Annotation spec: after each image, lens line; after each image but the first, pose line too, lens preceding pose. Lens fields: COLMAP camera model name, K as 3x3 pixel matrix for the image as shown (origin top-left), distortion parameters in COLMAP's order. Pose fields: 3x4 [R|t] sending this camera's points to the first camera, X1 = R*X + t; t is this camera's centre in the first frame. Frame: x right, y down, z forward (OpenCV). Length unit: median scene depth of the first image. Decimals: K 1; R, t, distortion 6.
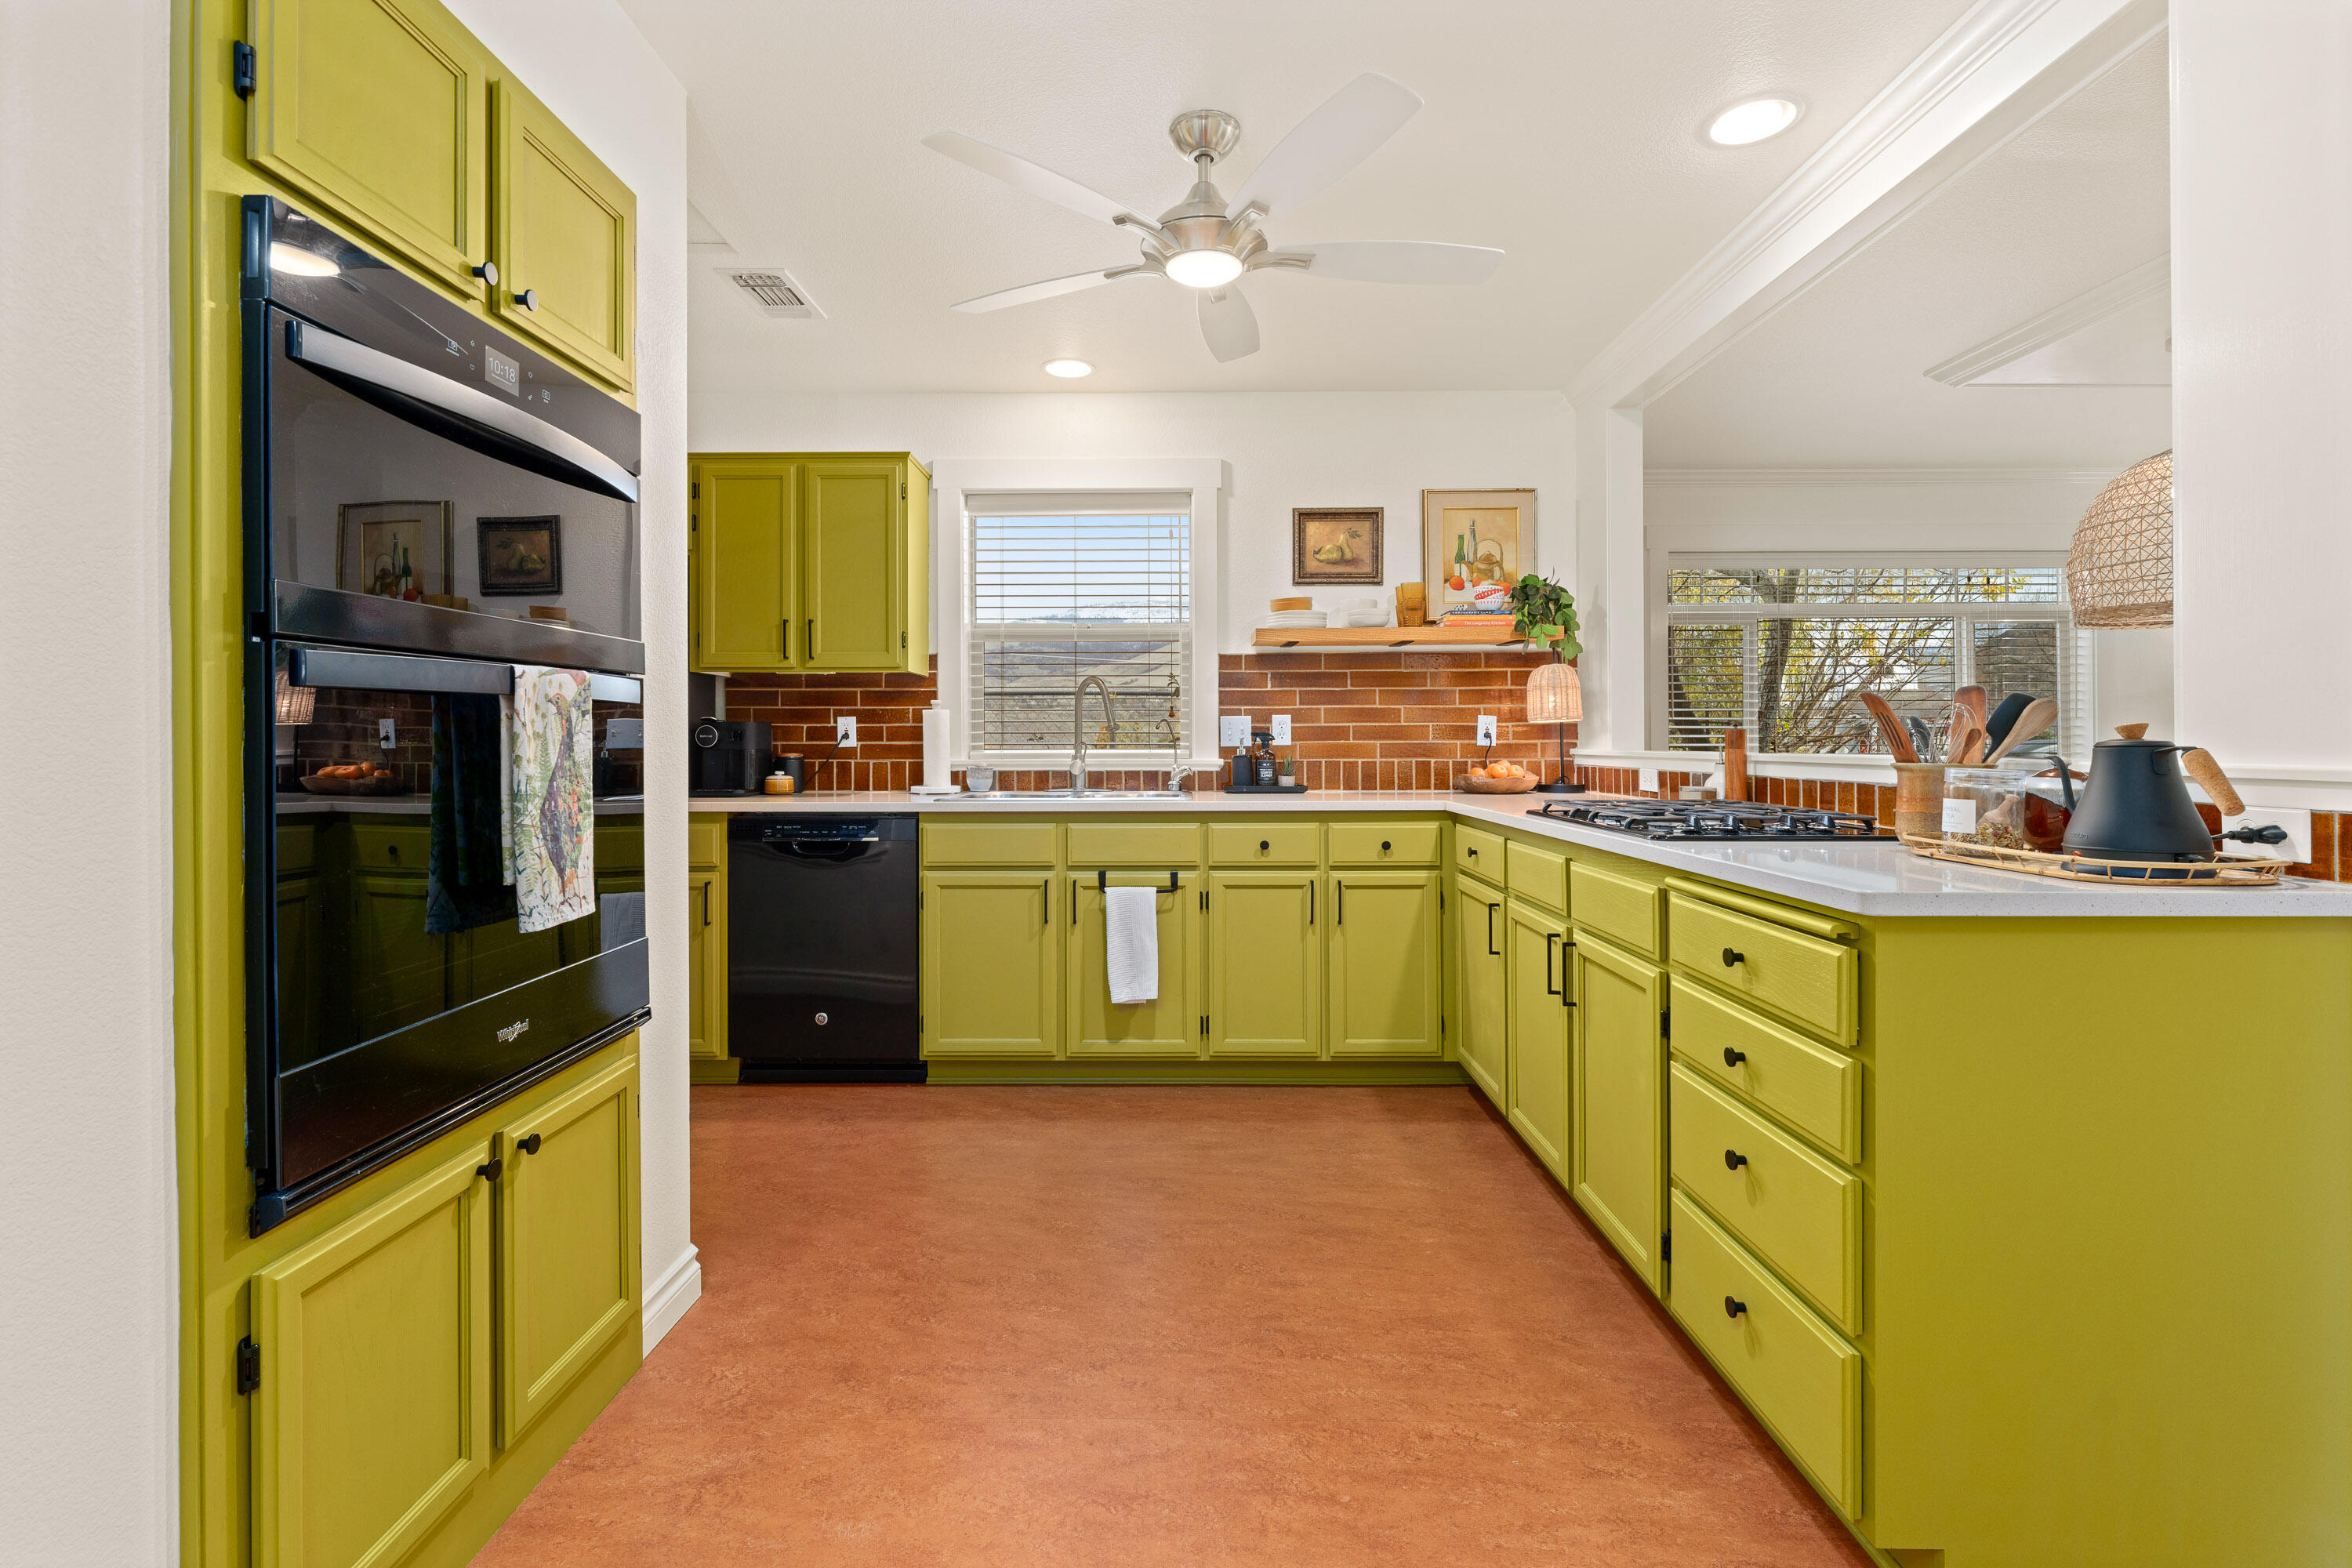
lens RADIAL K [[1006.4, 0, 1145.9], [0, 1006.4, 736.9], [0, 0, 1]] dist [-0.002302, 0.001404]
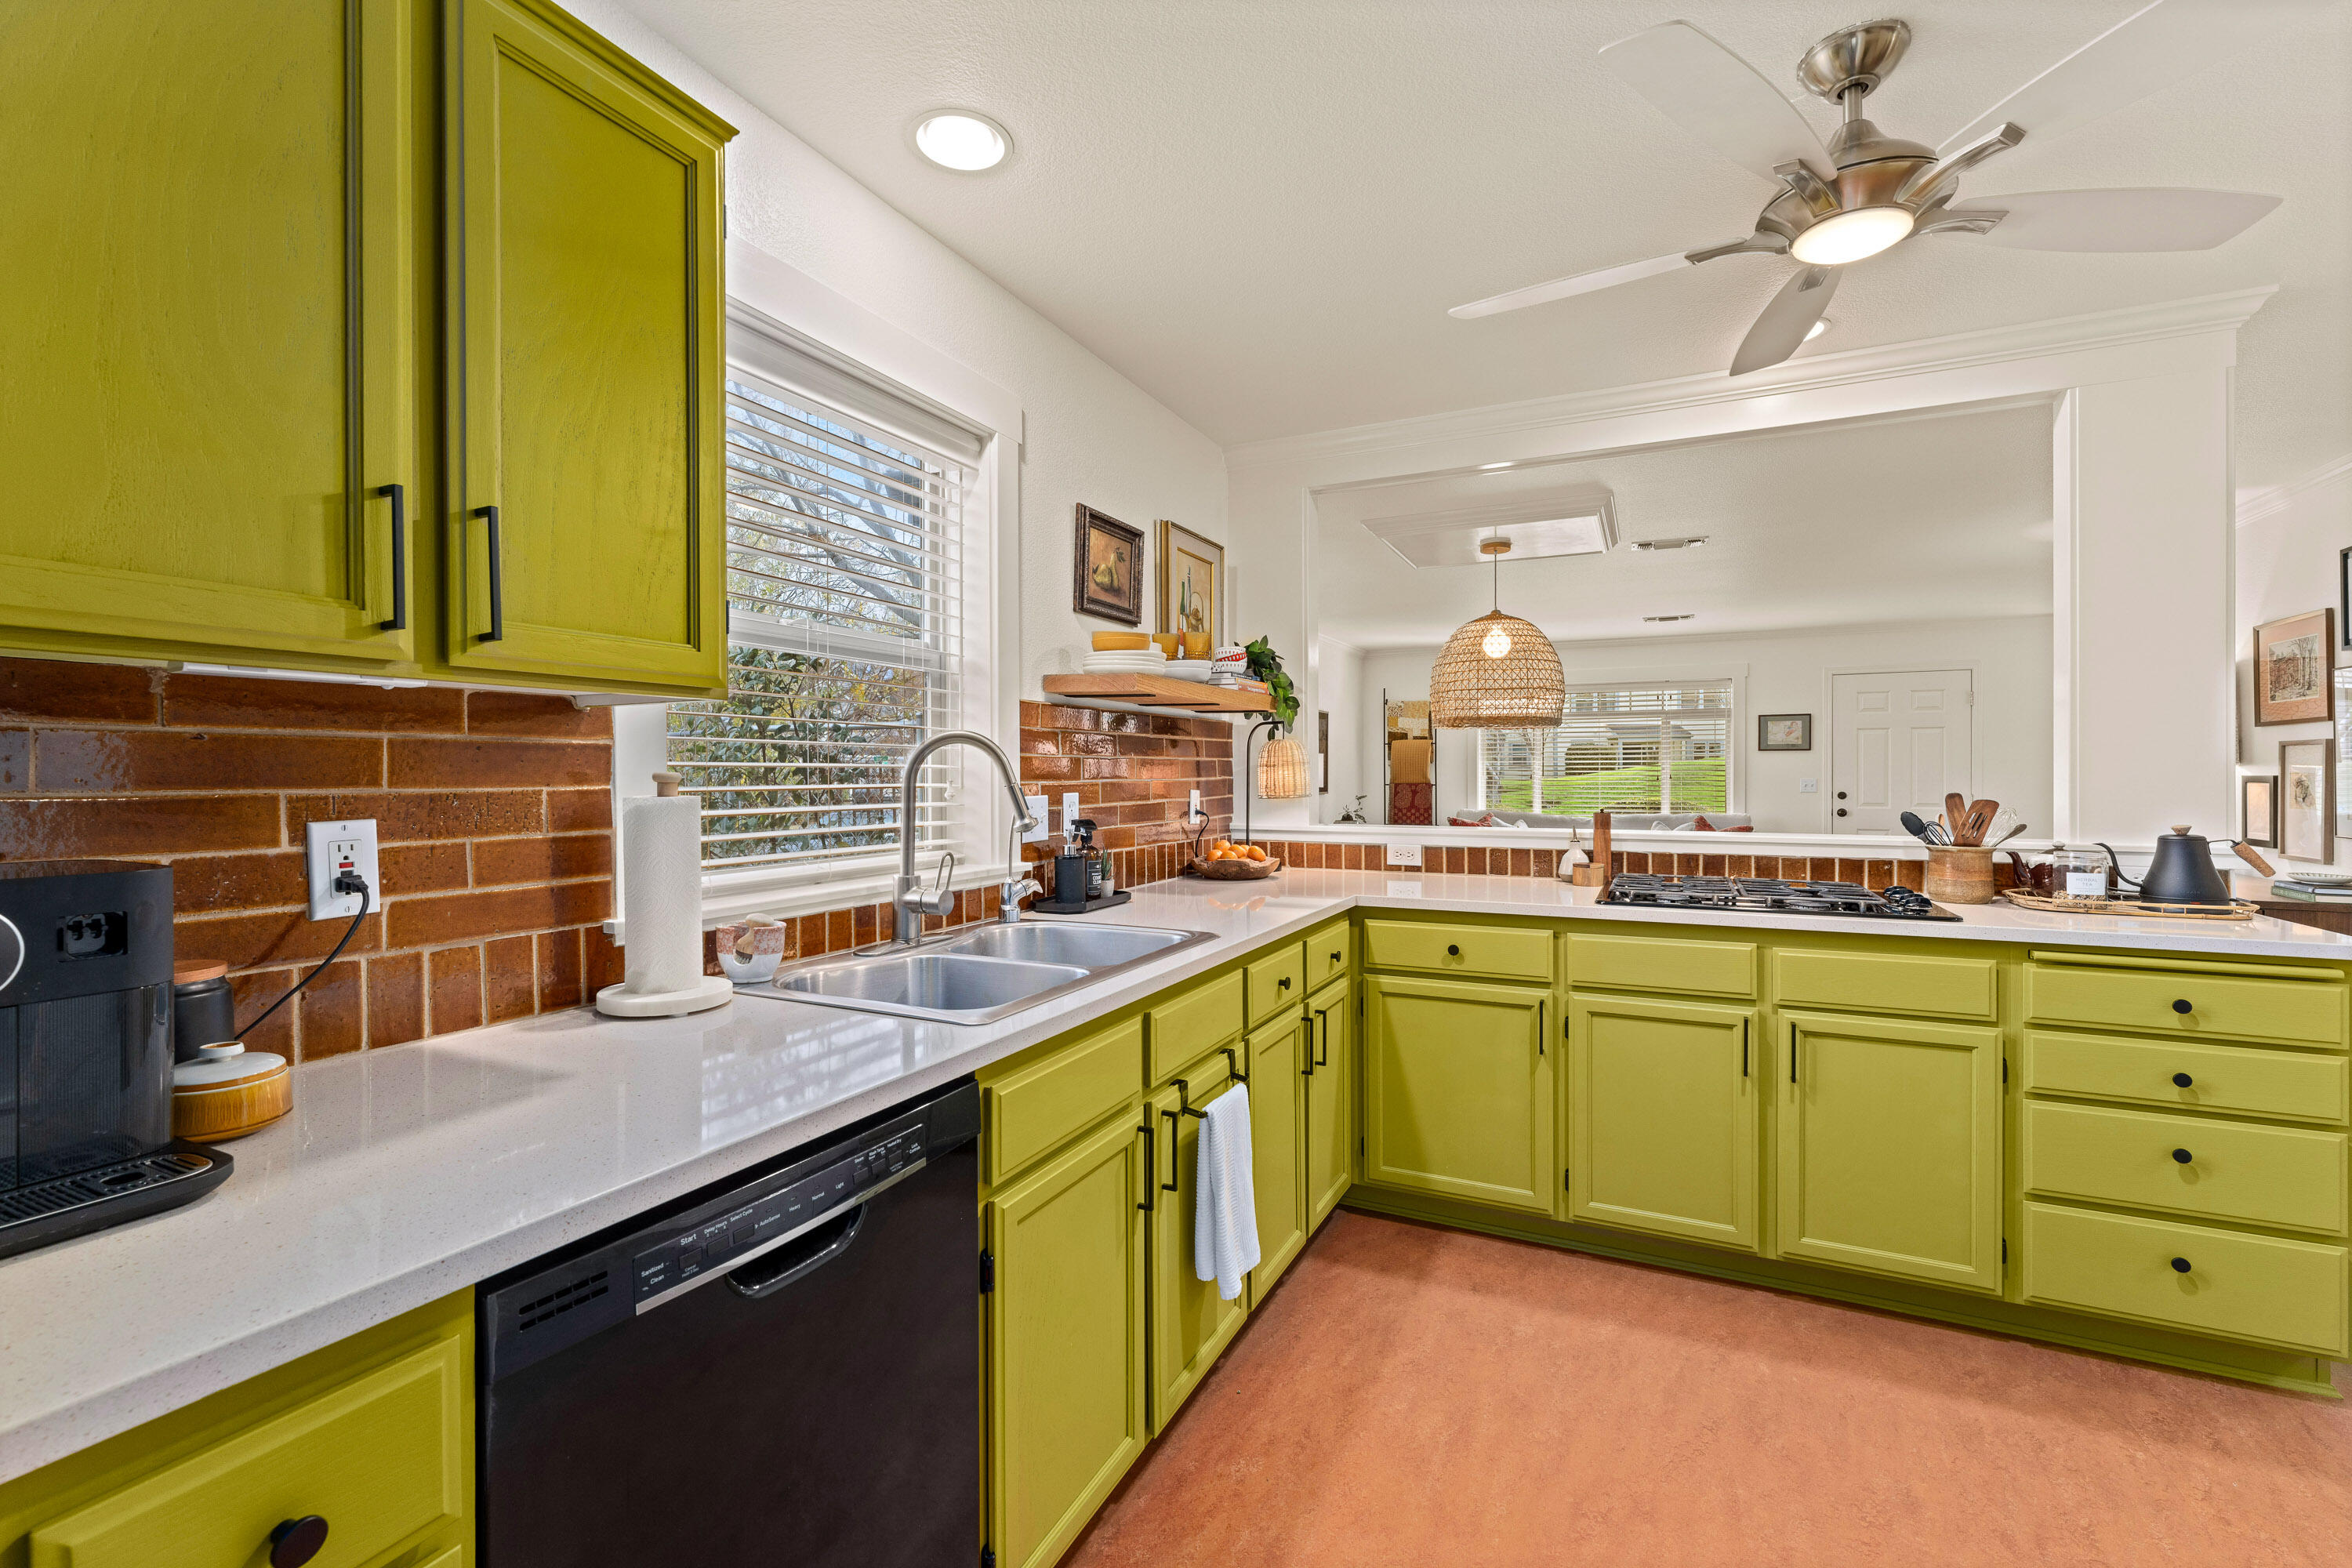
lens RADIAL K [[1006.4, 0, 1175.7], [0, 1006.4, 777.2], [0, 0, 1]] dist [-0.002302, 0.001404]
pose [[0.432952, -0.001930, 0.901415, -0.495252], [-0.001253, 0.999995, 0.002742, -0.036799], [-0.901416, -0.002317, 0.432947, 0.663214]]
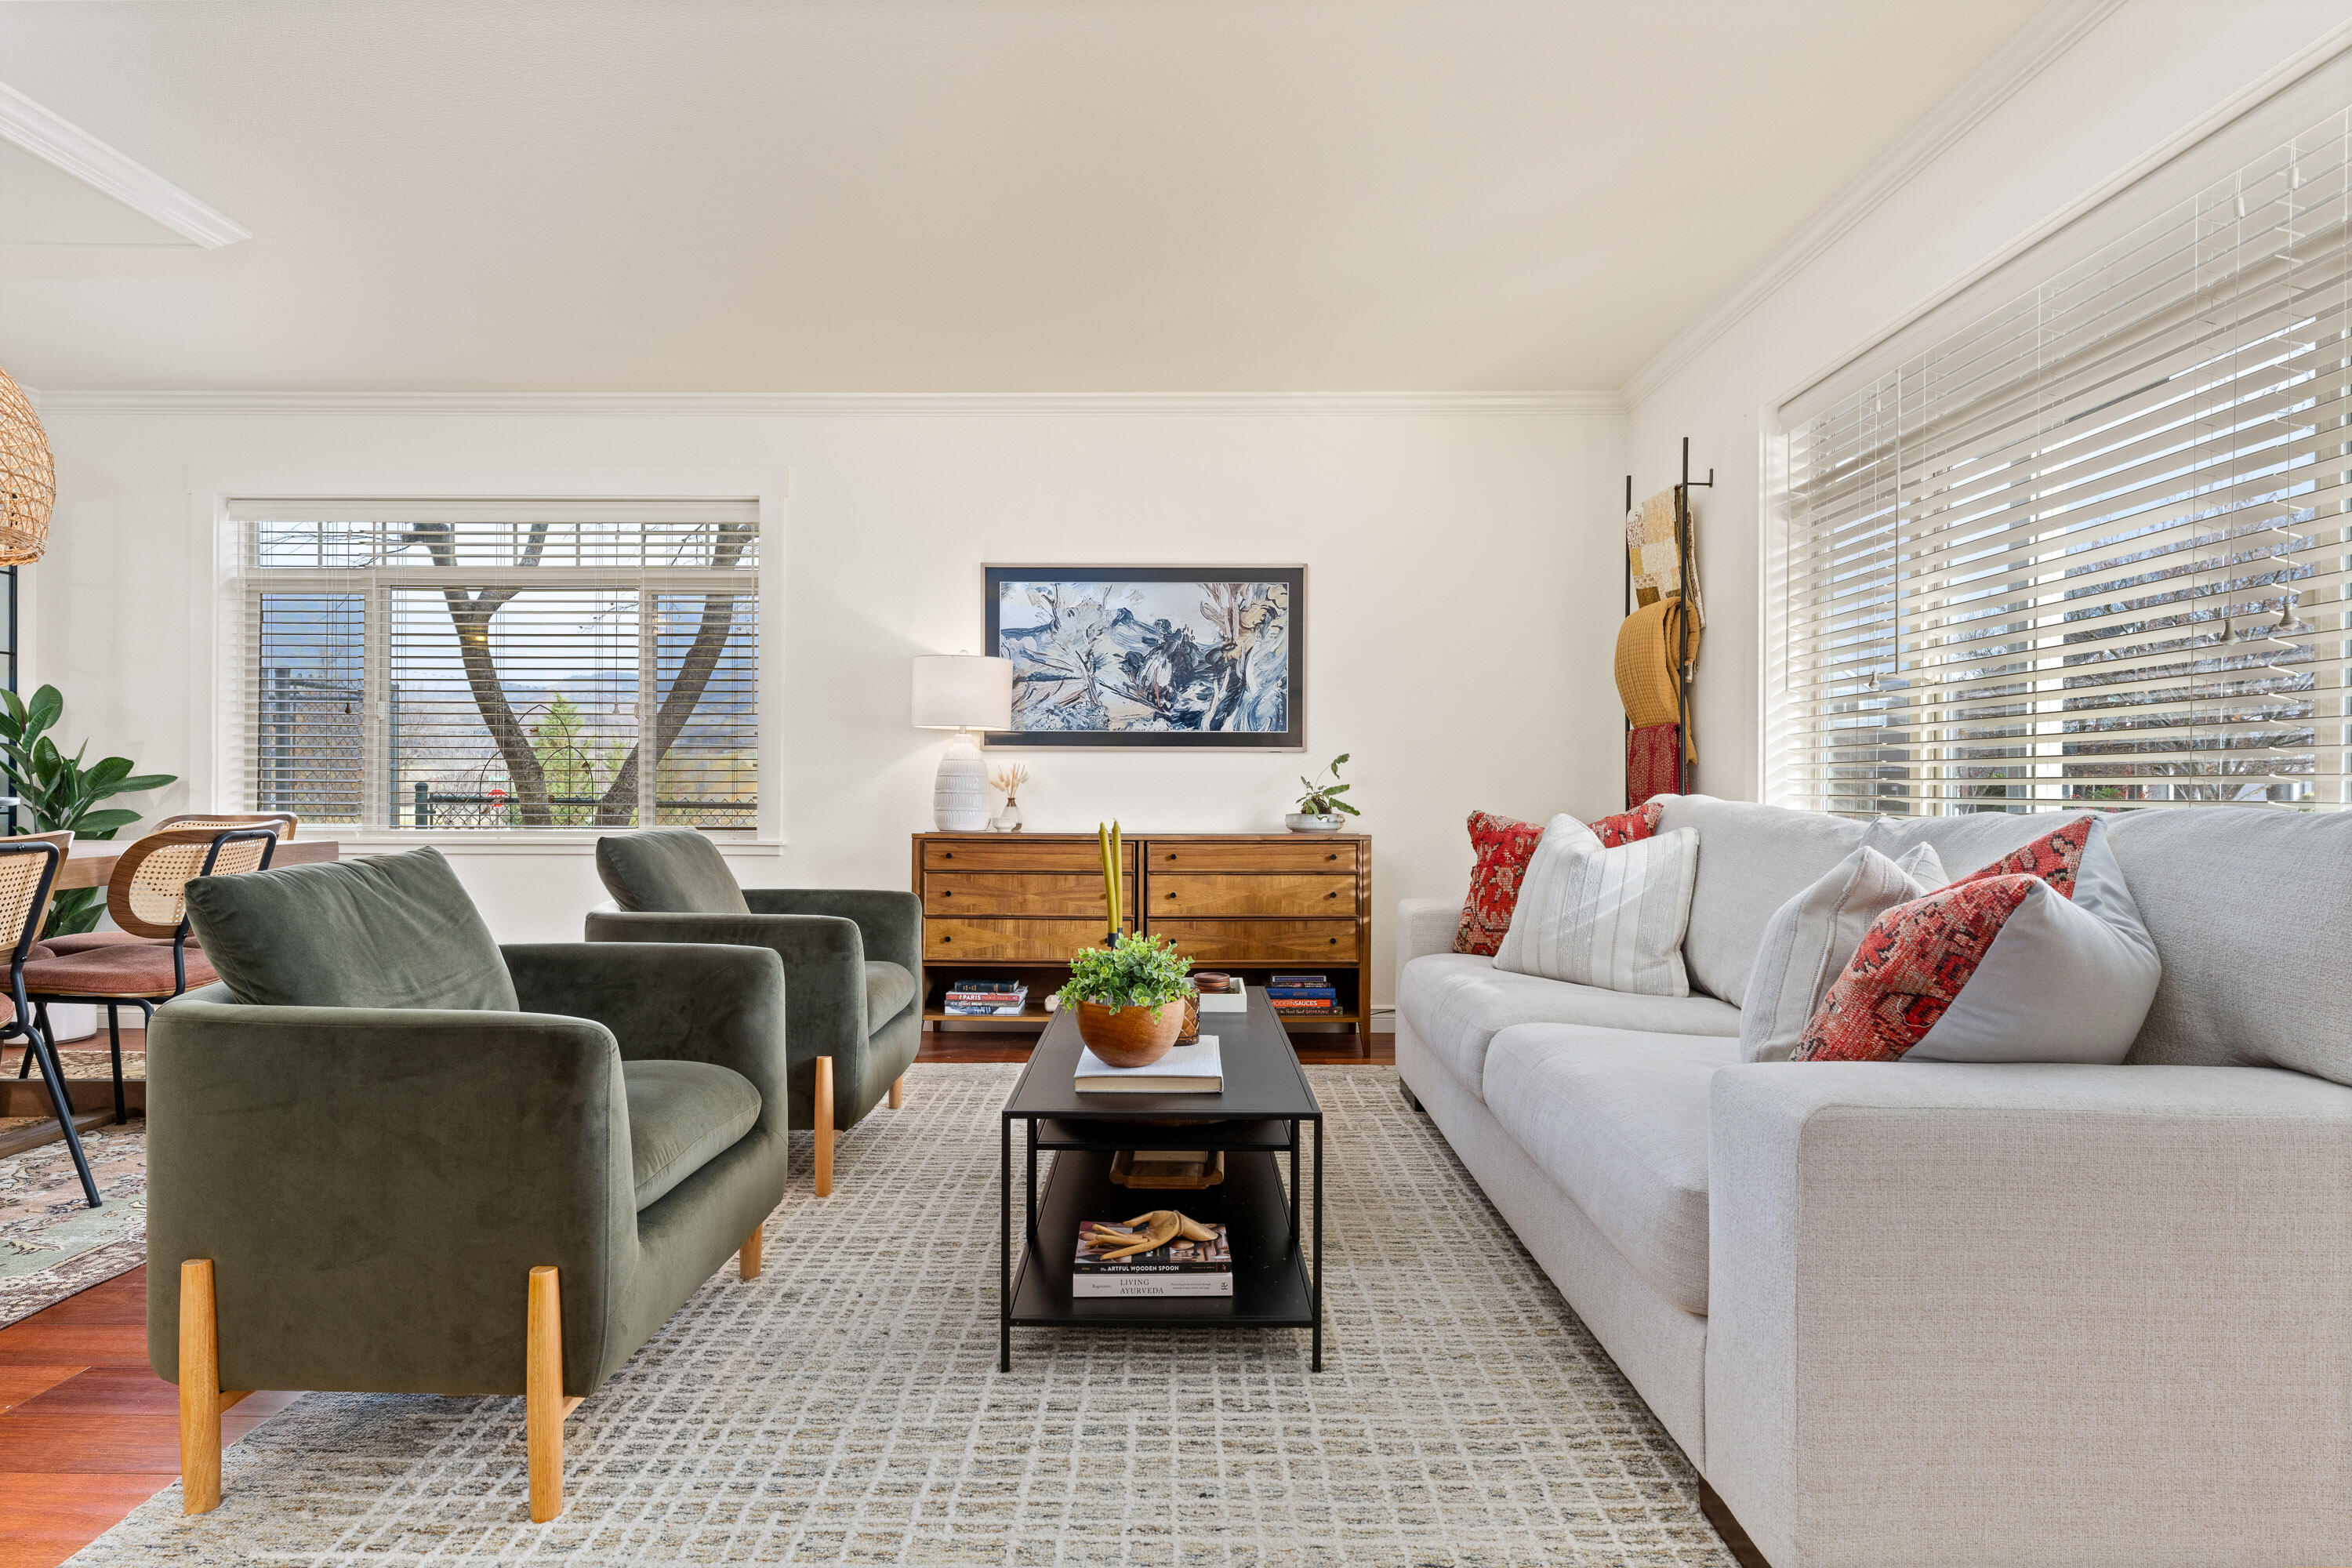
lens RADIAL K [[1219.1, 0, 1172.1], [0, 1219.1, 786.6], [0, 0, 1]] dist [-0.001433, -0.000704]
pose [[0.999962, 0.007931, -0.003536, 1.740990], [-0.007925, 0.999967, 0.001646, 0.045262], [0.003549, -0.001618, 0.999992, 0.093399]]
